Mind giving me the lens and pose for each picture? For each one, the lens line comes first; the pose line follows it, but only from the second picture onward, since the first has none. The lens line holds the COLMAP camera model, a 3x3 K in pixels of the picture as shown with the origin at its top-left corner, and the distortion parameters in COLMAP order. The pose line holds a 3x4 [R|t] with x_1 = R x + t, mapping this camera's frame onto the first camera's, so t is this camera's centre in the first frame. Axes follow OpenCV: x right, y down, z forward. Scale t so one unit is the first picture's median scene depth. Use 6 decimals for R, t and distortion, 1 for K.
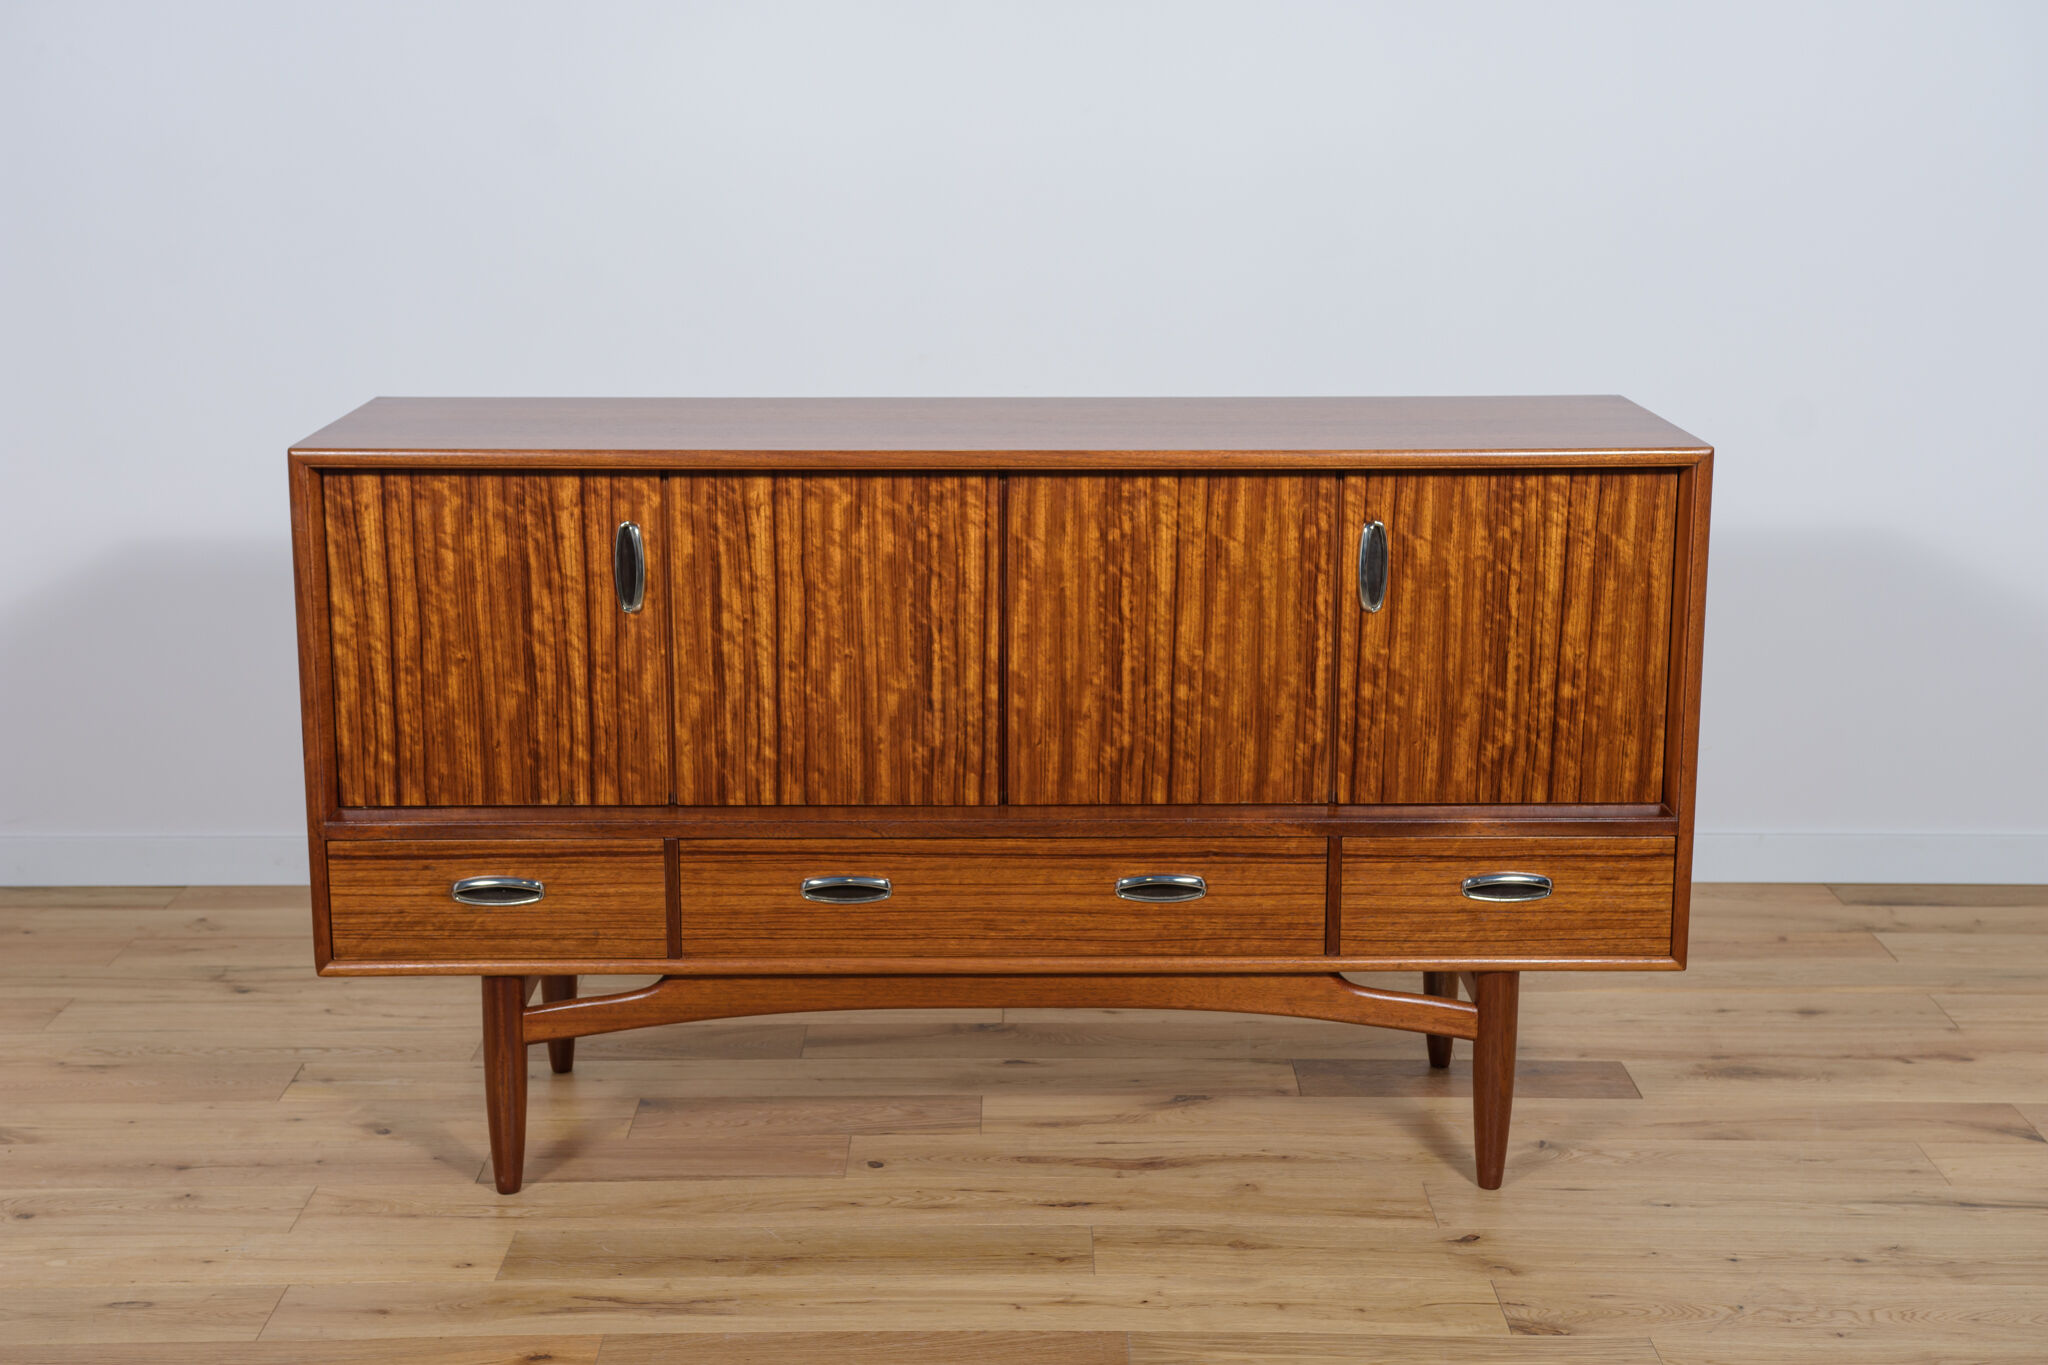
lens RADIAL K [[2940.6, 0, 1032.9], [0, 2940.6, 706.0], [0, 0, 1]] dist [0.099157, 0.000000]
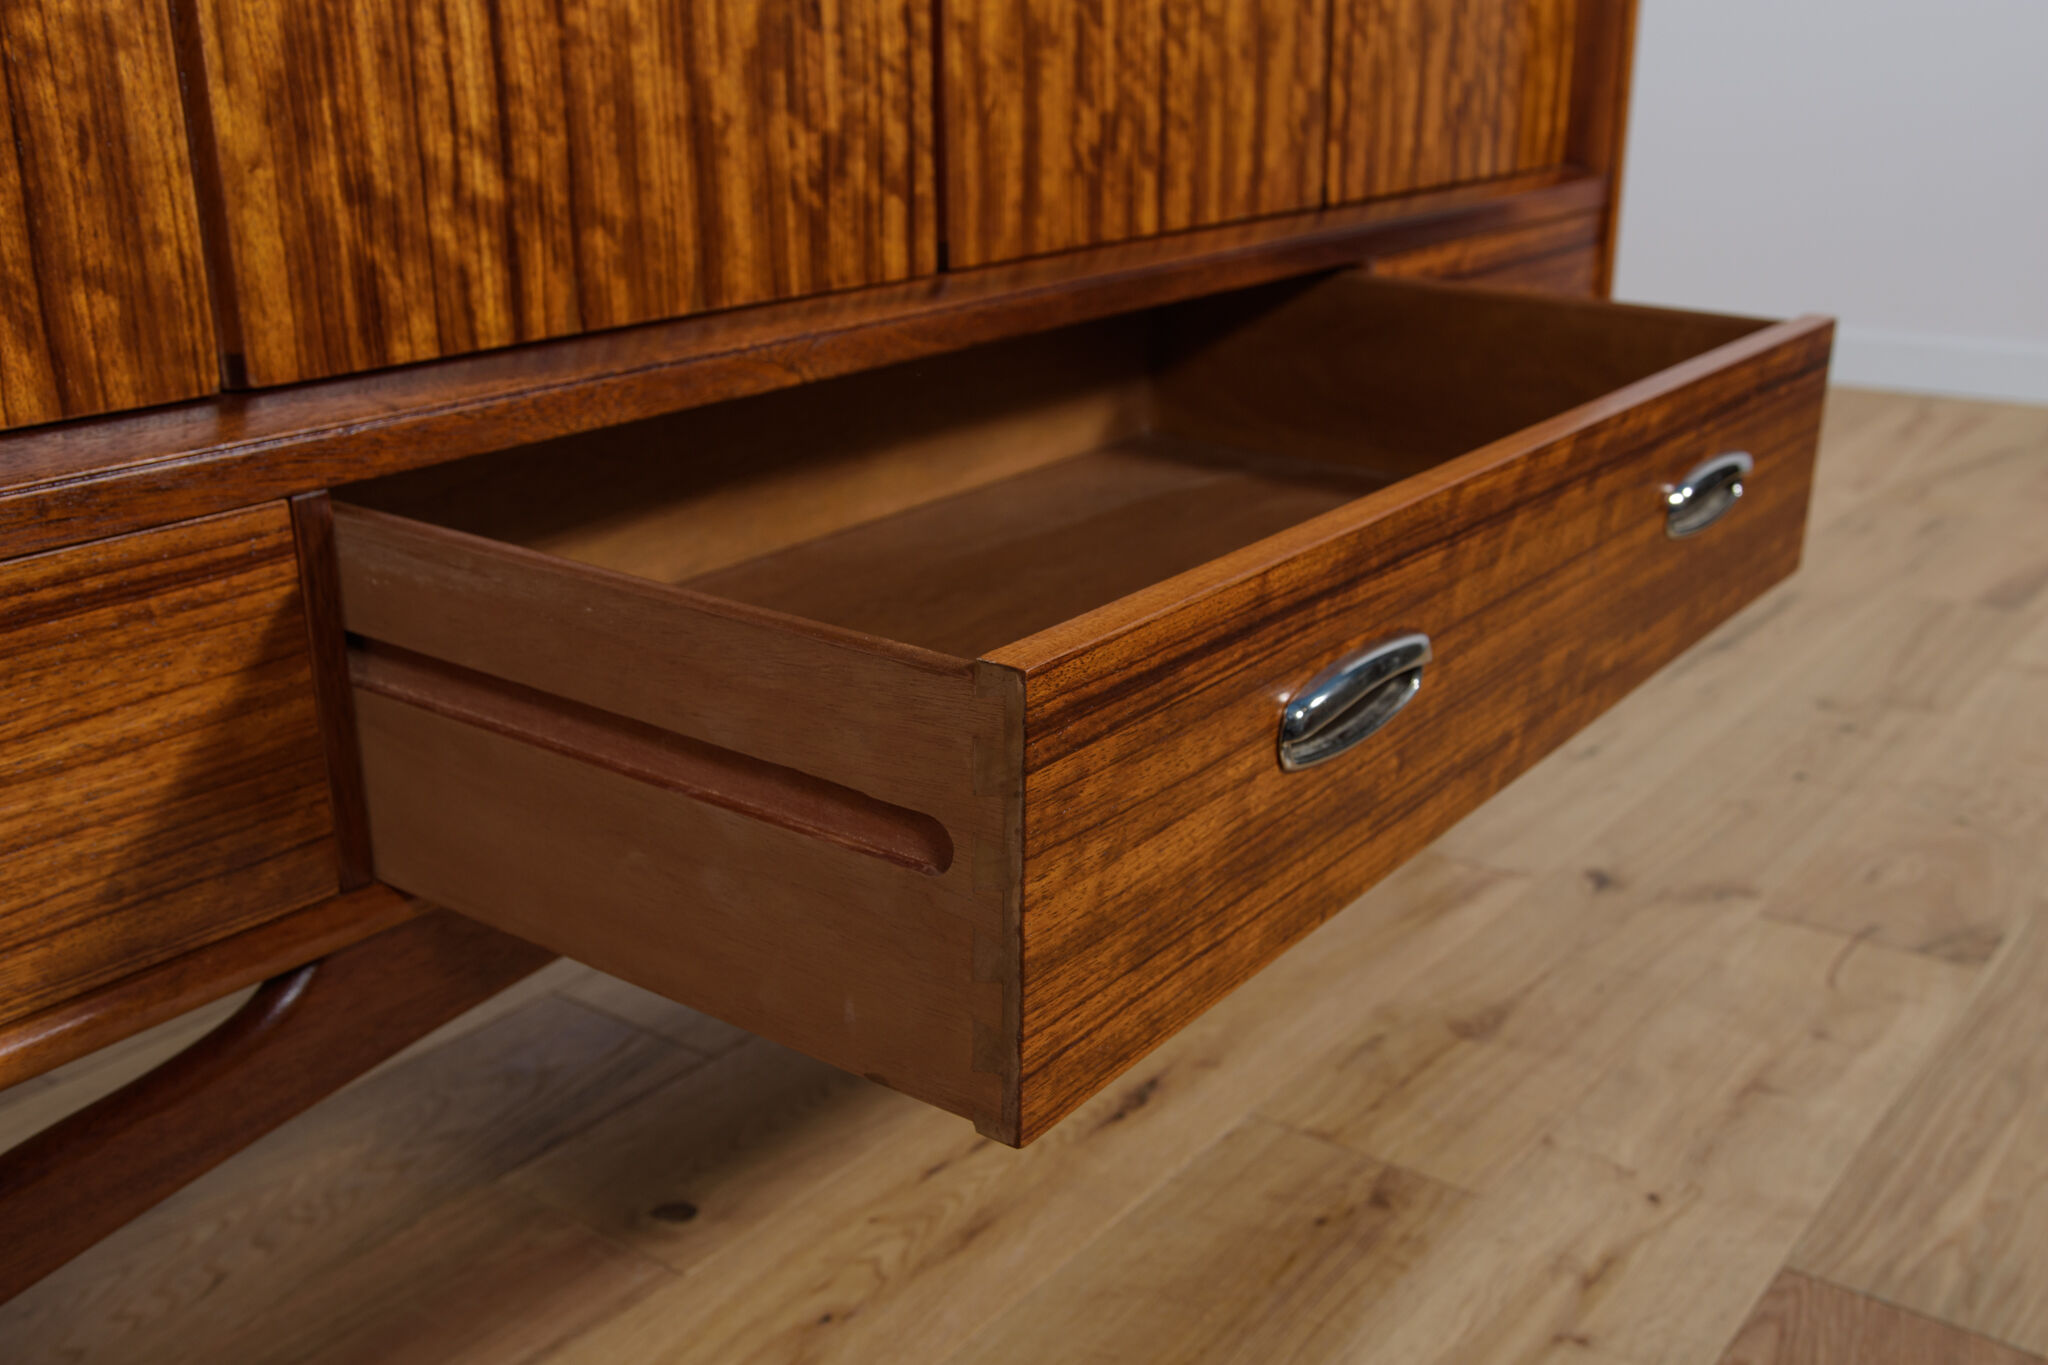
lens RADIAL K [[2013.1, 0, 1017.6], [0, 2013.1, 696.2], [0, 0, 1]] dist [-0.005020, 0.000000]
pose [[0.608446, -0.264913, 0.748074, -0.232944], [0.181828, 0.964099, 0.193523, 0.038490], [-0.772484, 0.018272, 0.634771, 0.816676]]
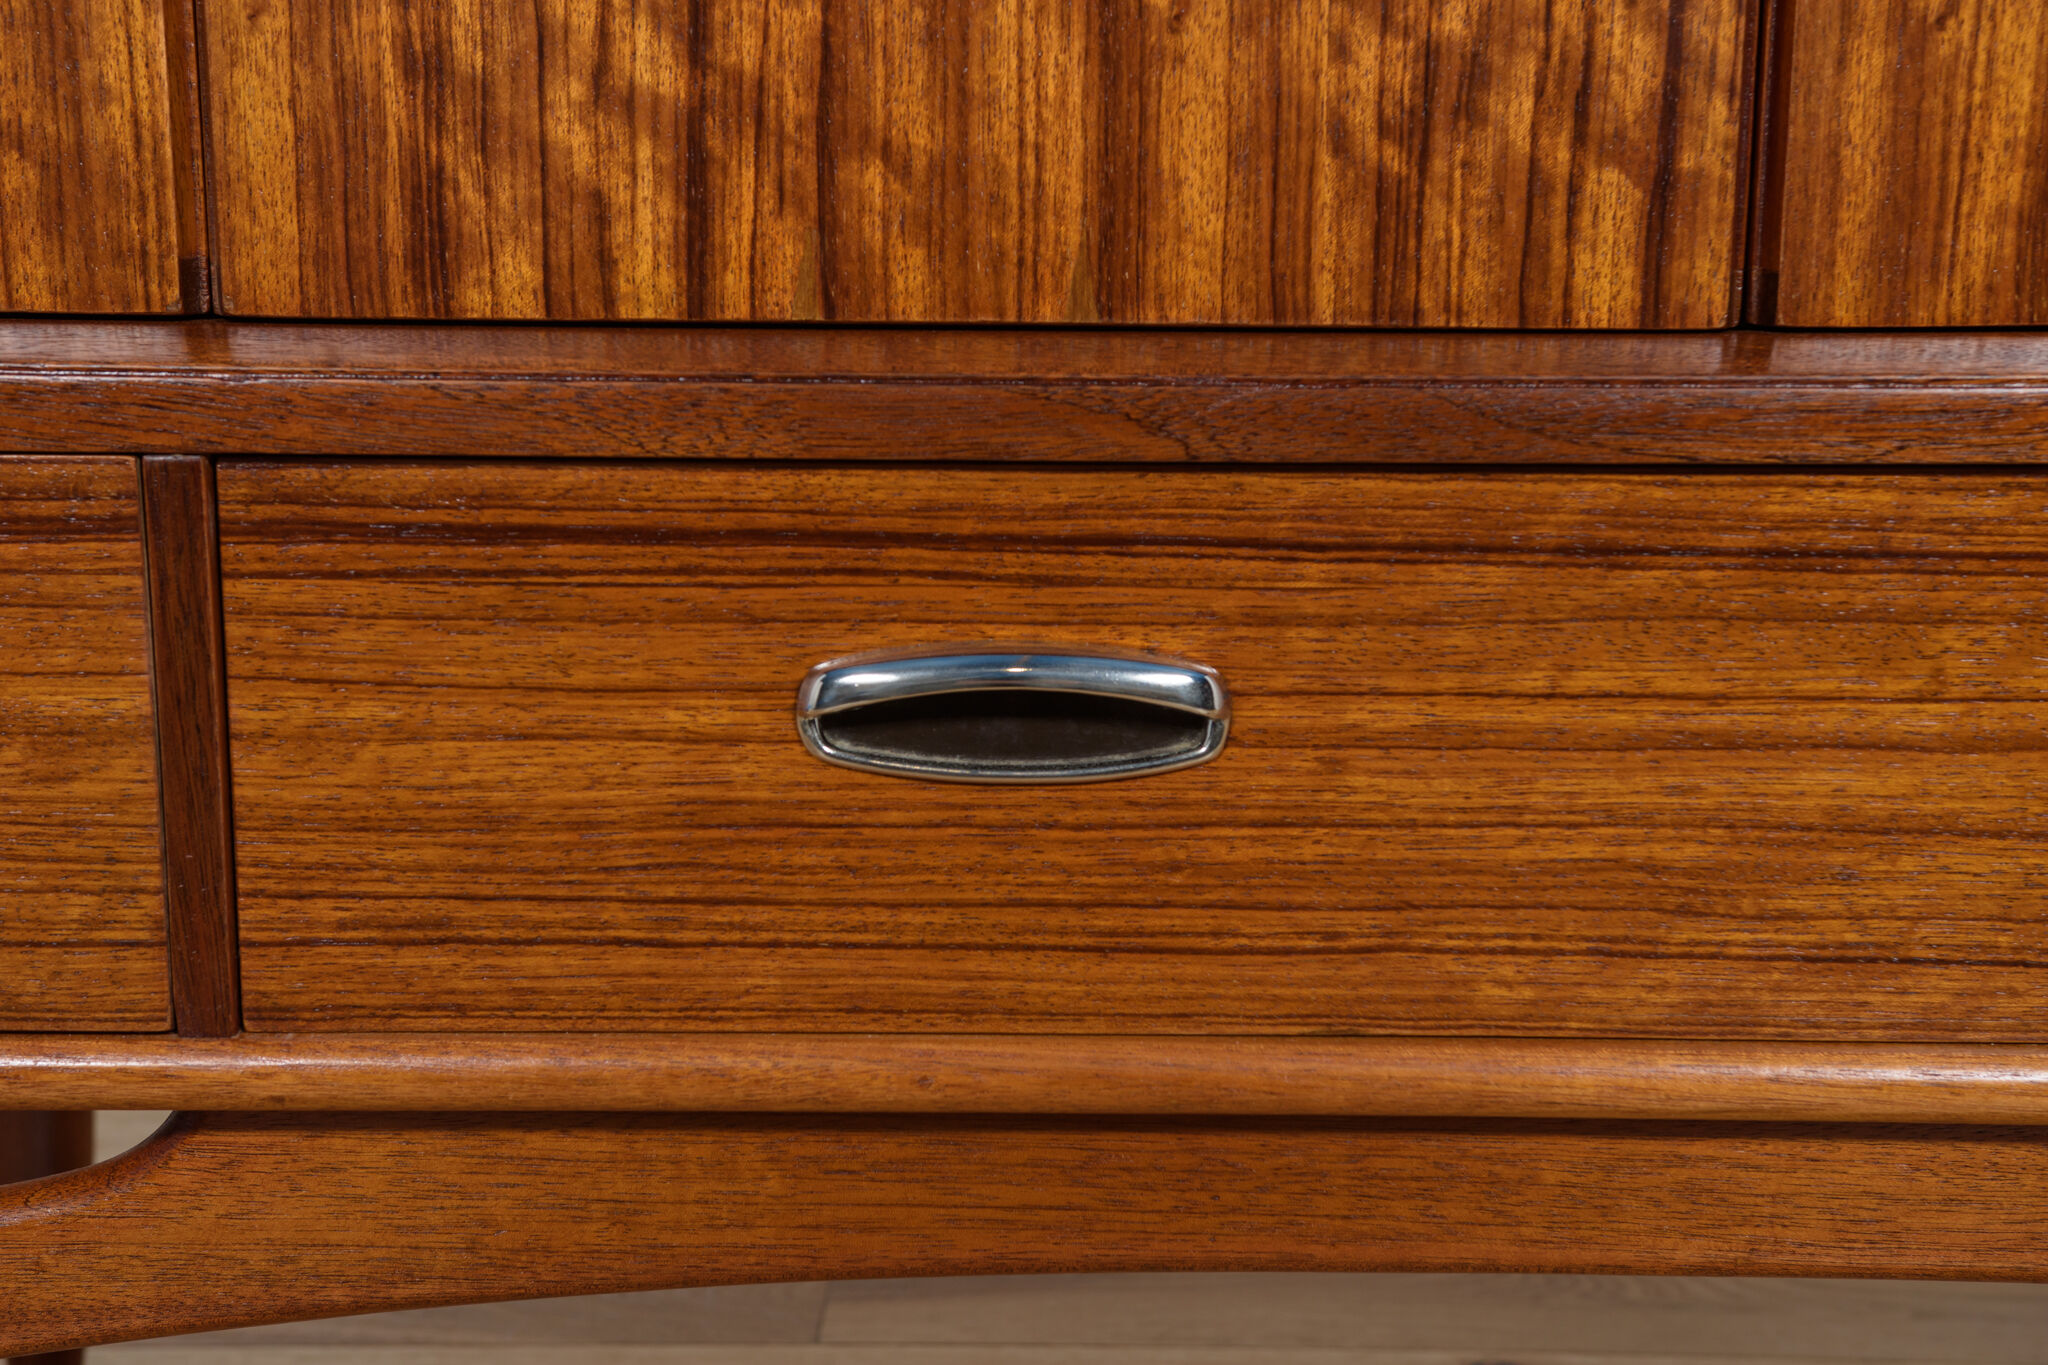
lens RADIAL K [[2940.6, 0, 1035.5], [0, 2940.6, 710.1], [0, 0, 1]] dist [0.099157, 0.000000]
pose [[0.999779, 0.008069, -0.019415, -0.057710], [-0.008451, 0.999771, -0.019677, 0.066235], [0.019252, 0.019837, 0.999618, 0.789327]]
